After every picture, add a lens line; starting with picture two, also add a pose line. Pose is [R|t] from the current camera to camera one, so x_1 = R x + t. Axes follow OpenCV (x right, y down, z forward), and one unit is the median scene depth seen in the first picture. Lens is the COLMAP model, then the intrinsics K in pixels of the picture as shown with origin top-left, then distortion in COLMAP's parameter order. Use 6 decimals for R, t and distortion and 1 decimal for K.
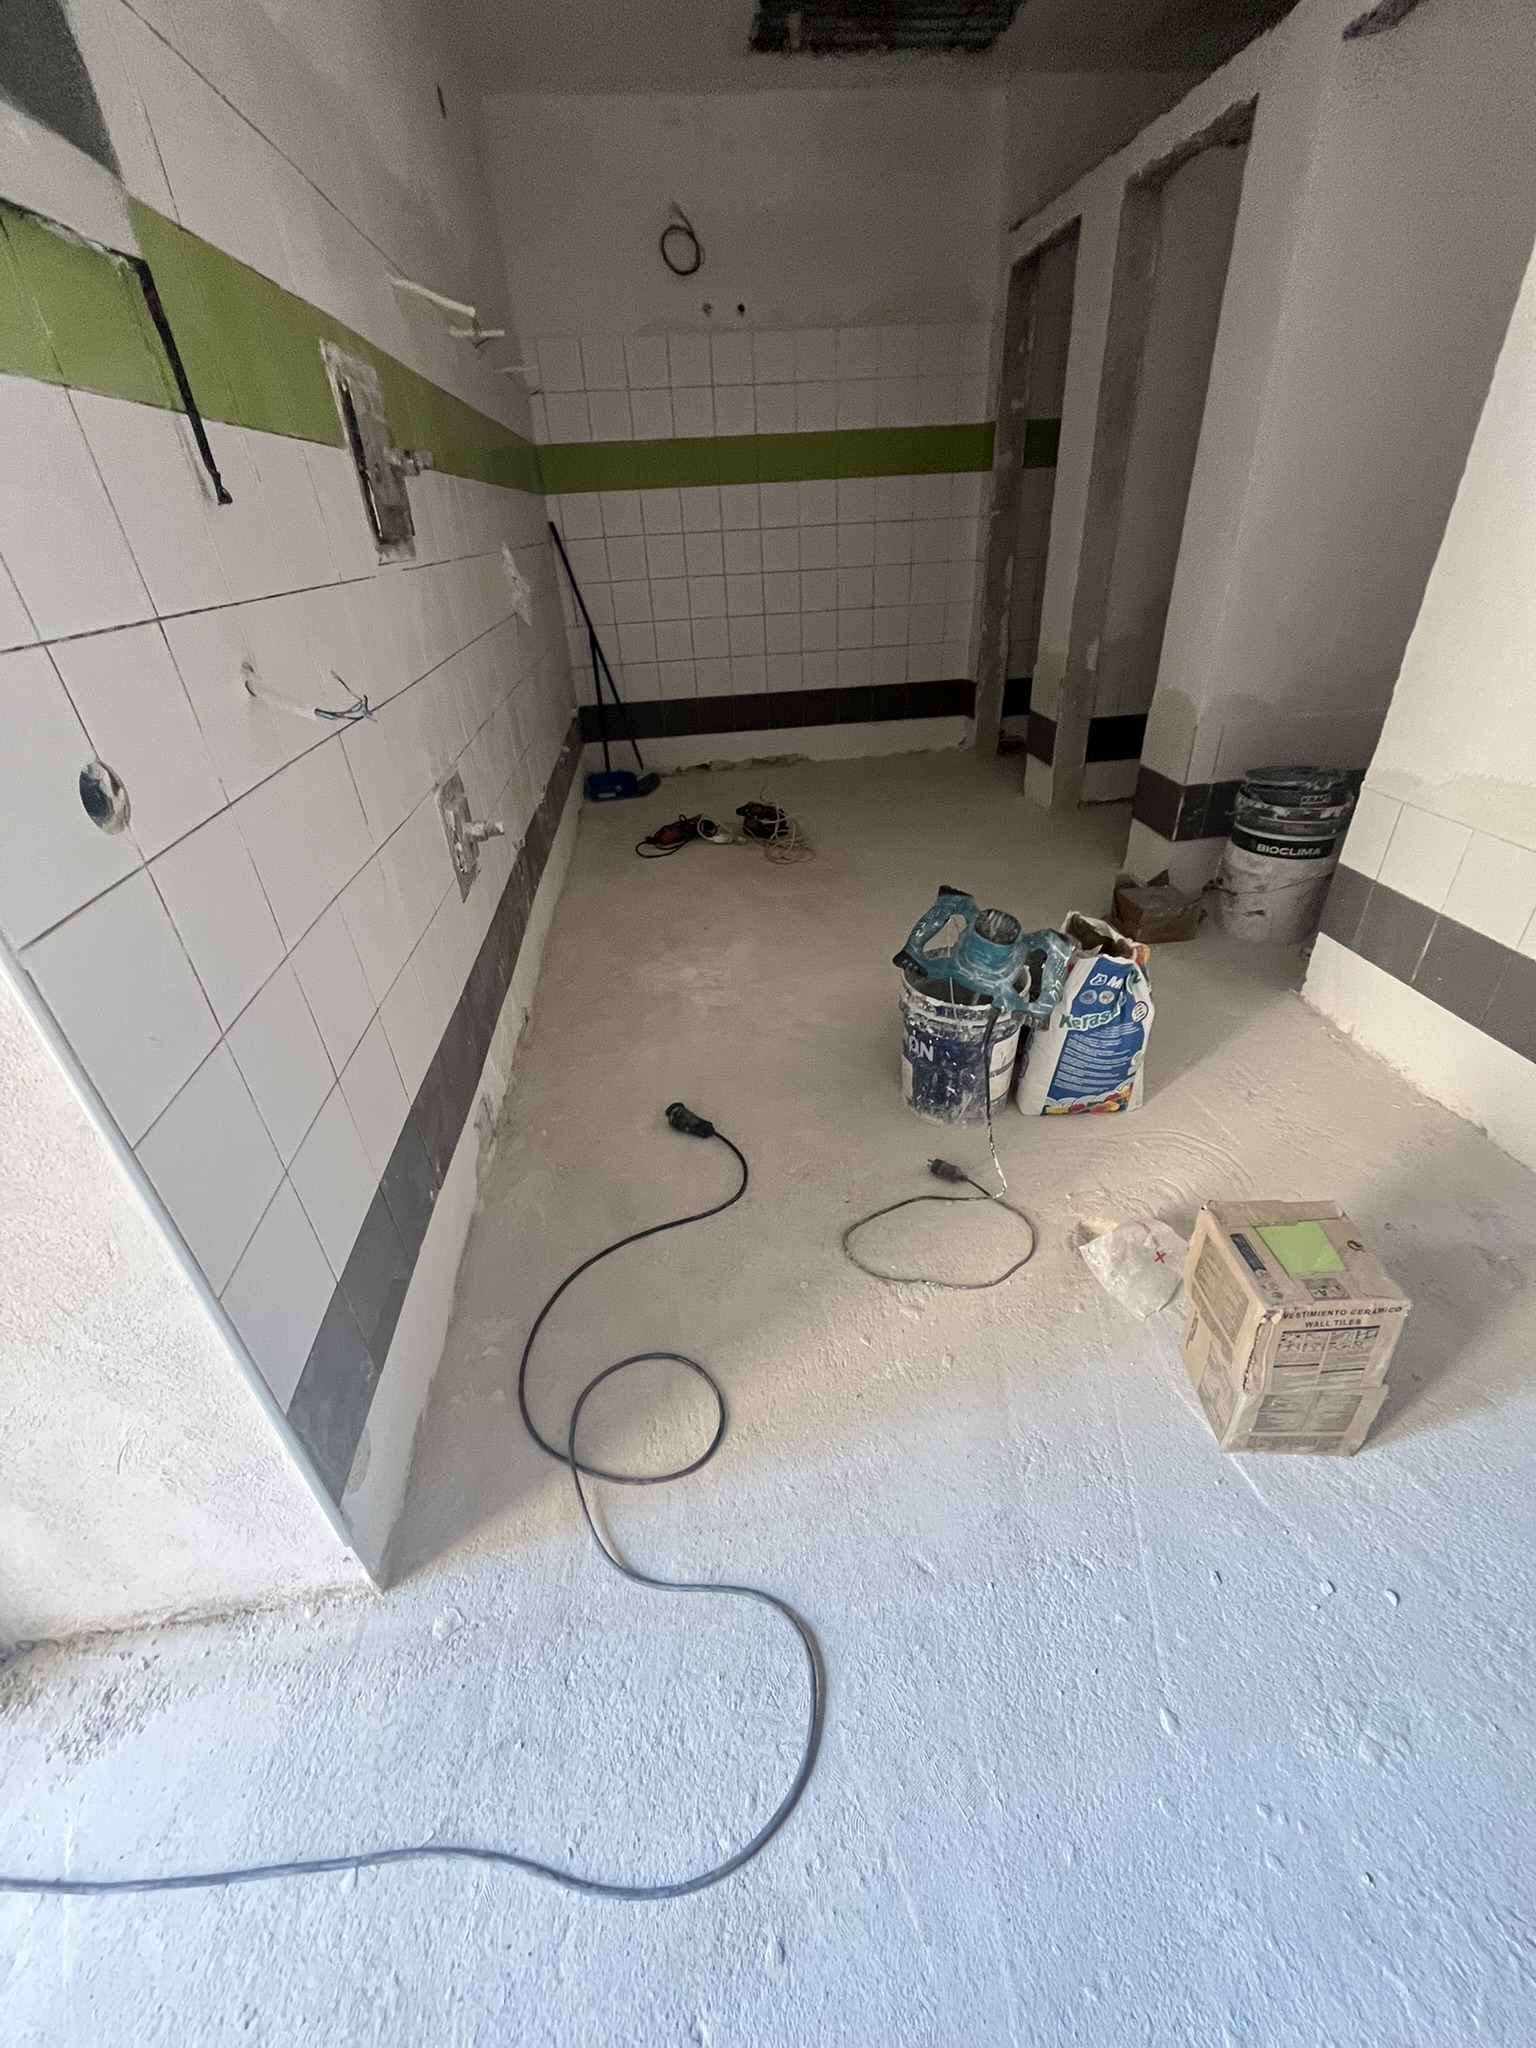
lens RADIAL K [[837.0, 0, 768.0], [0, 837.0, 1024.0], [0, 0, 1]] dist [0.000391, -0.004734]
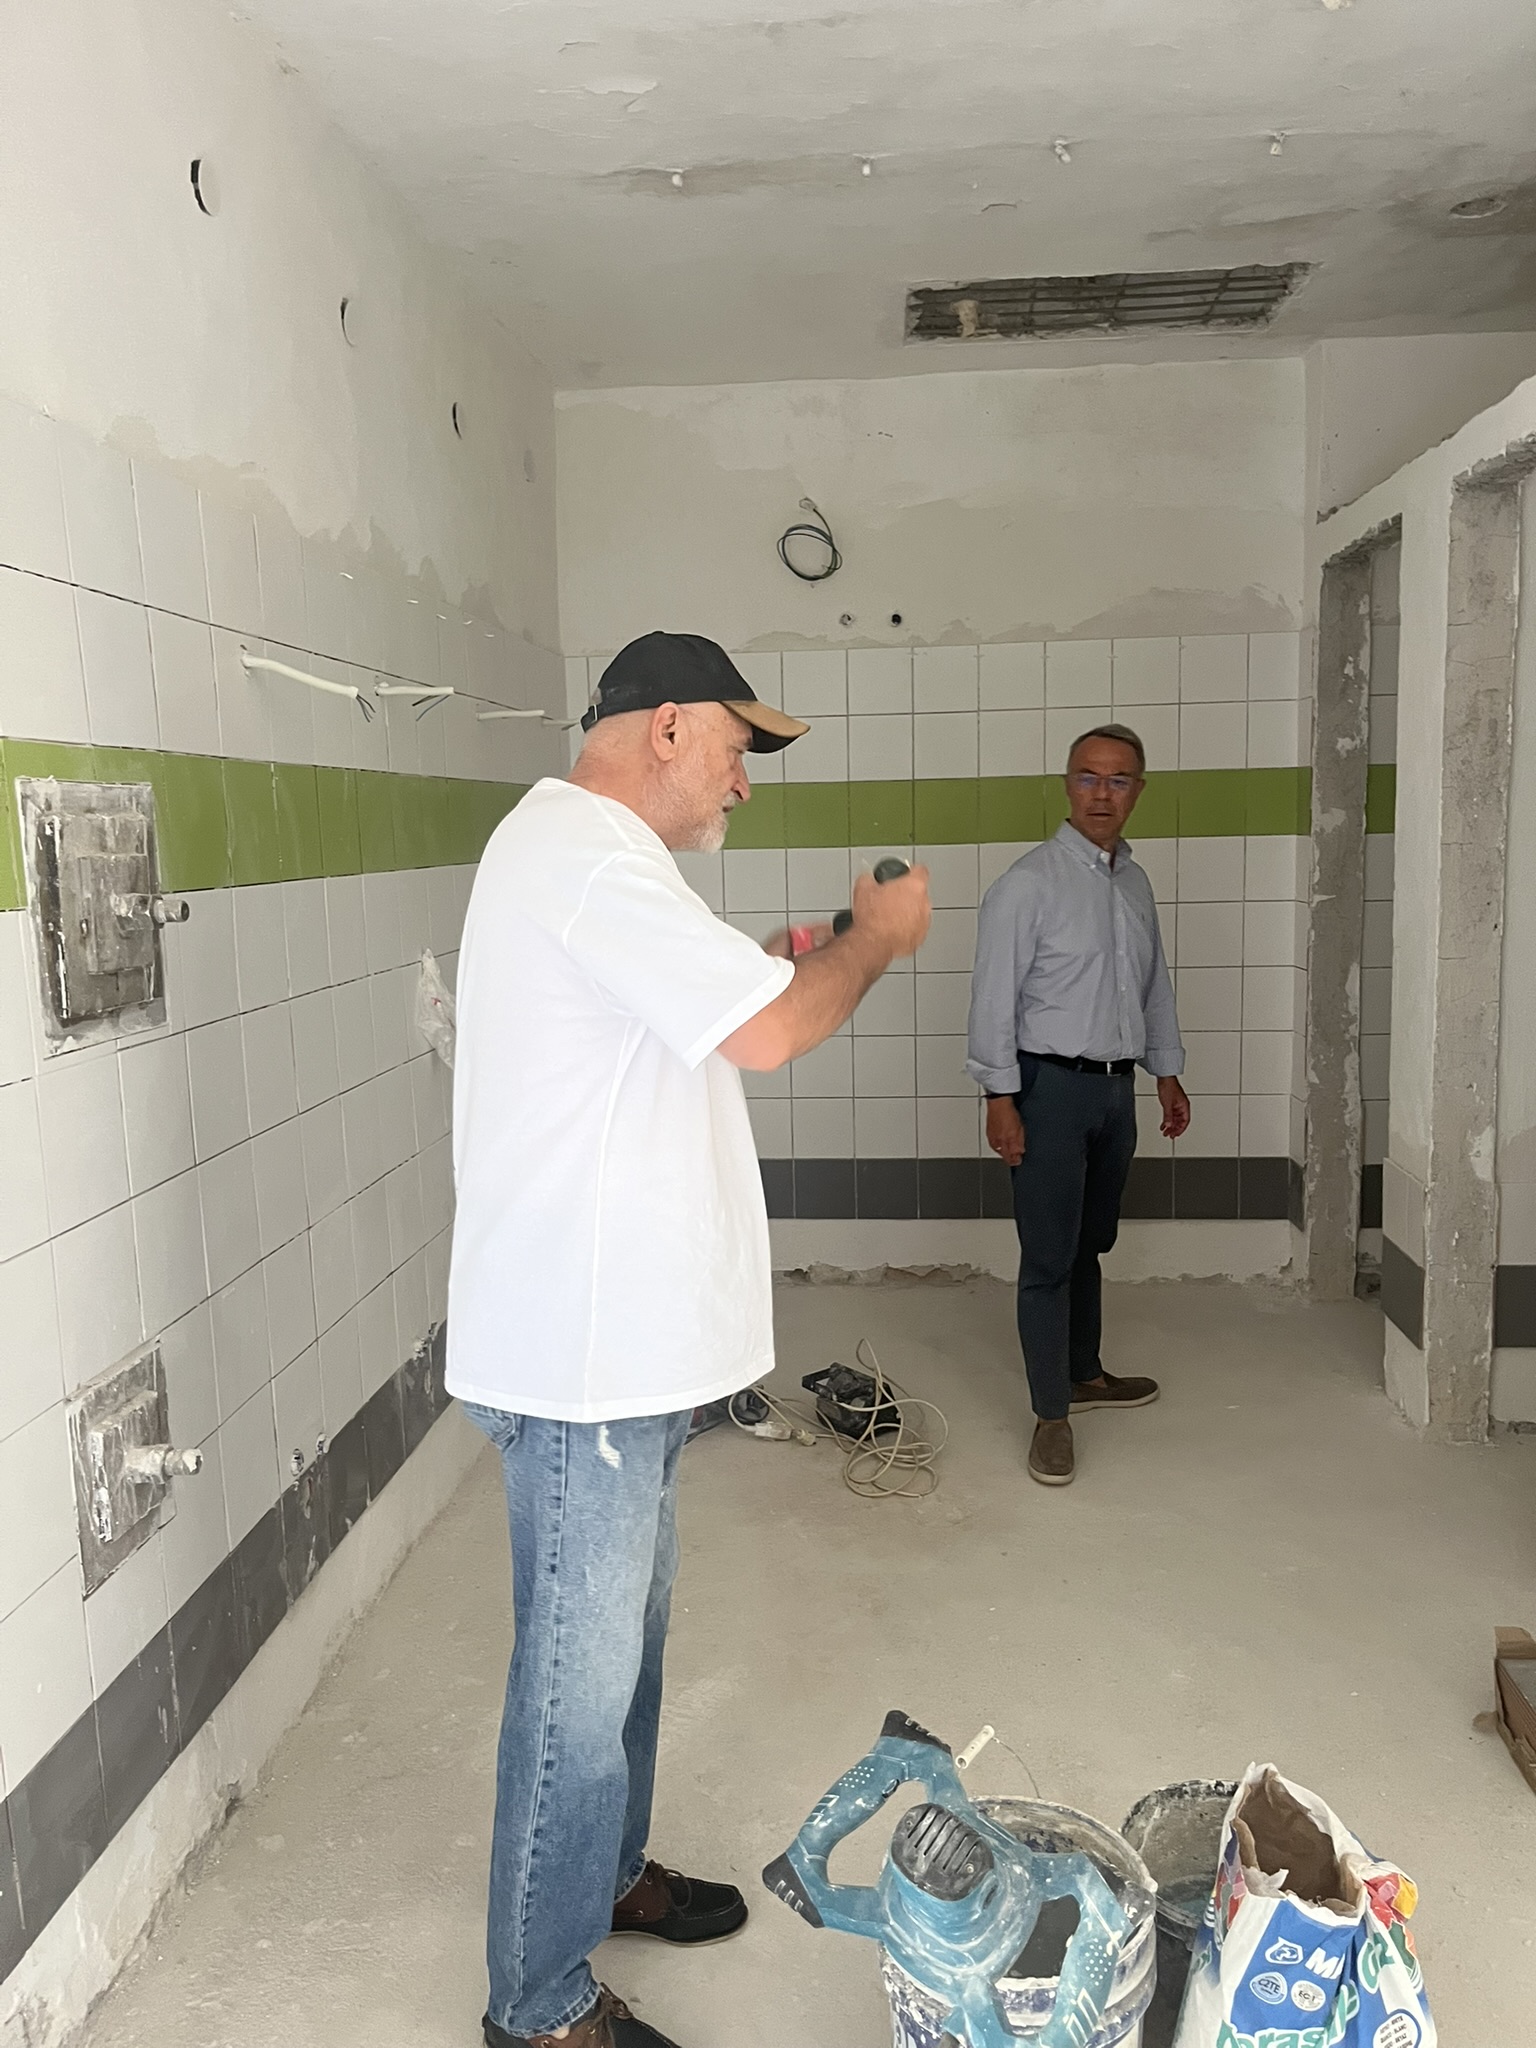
lens RADIAL K [[1561.4, 0, 768.0], [0, 1561.4, 1024.0], [0, 0, 1]] dist [0.035604, -0.068885]
pose [[0.981177, 0.047645, -0.187138, 0.151598], [-0.119082, 0.912176, -0.392115, -0.086133], [0.152020, 0.407020, 0.900680, -0.002953]]
